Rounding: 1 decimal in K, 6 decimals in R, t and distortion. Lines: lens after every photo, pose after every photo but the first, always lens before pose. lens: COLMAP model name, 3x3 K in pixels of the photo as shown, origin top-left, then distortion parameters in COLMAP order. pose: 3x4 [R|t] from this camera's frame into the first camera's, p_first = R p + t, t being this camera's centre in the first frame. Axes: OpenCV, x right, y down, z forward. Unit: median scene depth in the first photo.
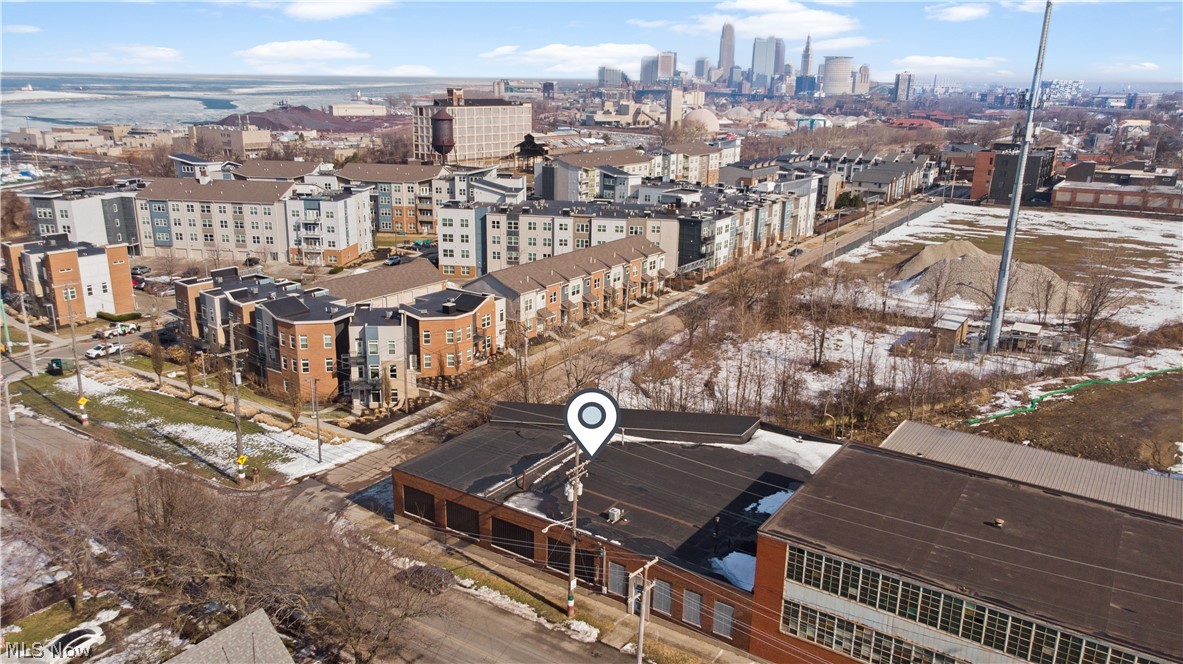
lens RADIAL K [[867.0, 0, 589.5], [0, 867.0, 333.9], [0, 0, 1]] dist [0.030411, 0.000720]
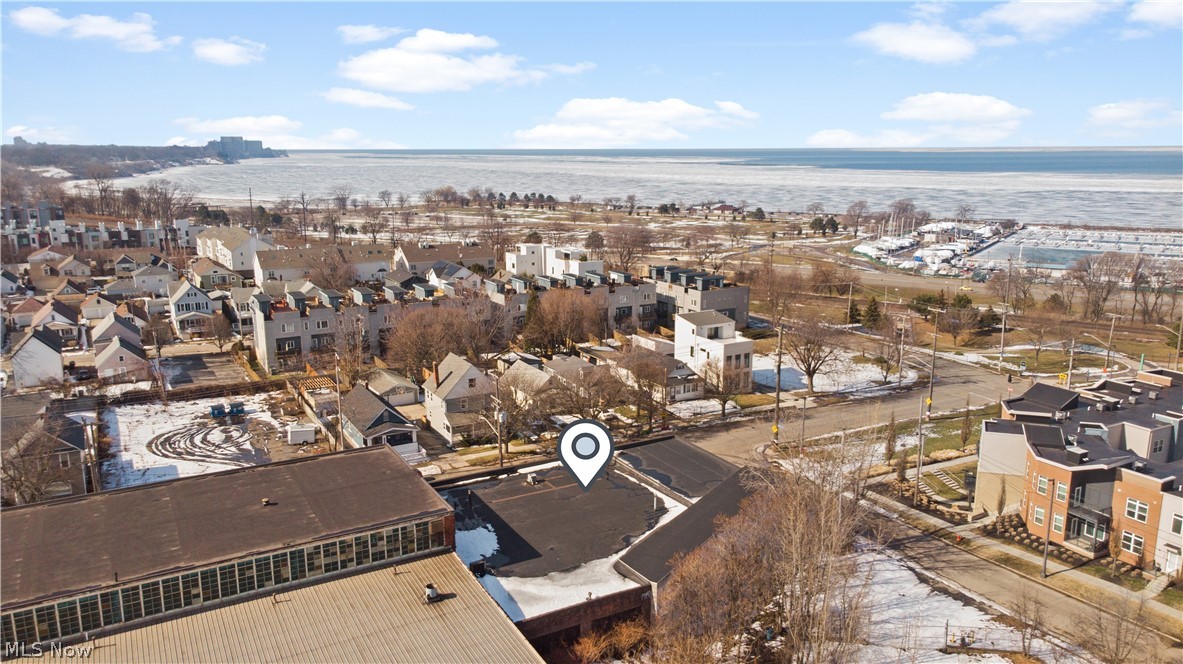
lens RADIAL K [[867.0, 0, 589.5], [0, 867.0, 333.9], [0, 0, 1]] dist [0.030411, 0.000720]
pose [[-0.455779, 0.171723, -0.873371, 0.435510], [-0.252660, 0.915892, 0.311937, -0.166859], [0.853480, 0.362840, -0.374057, 0.593768]]
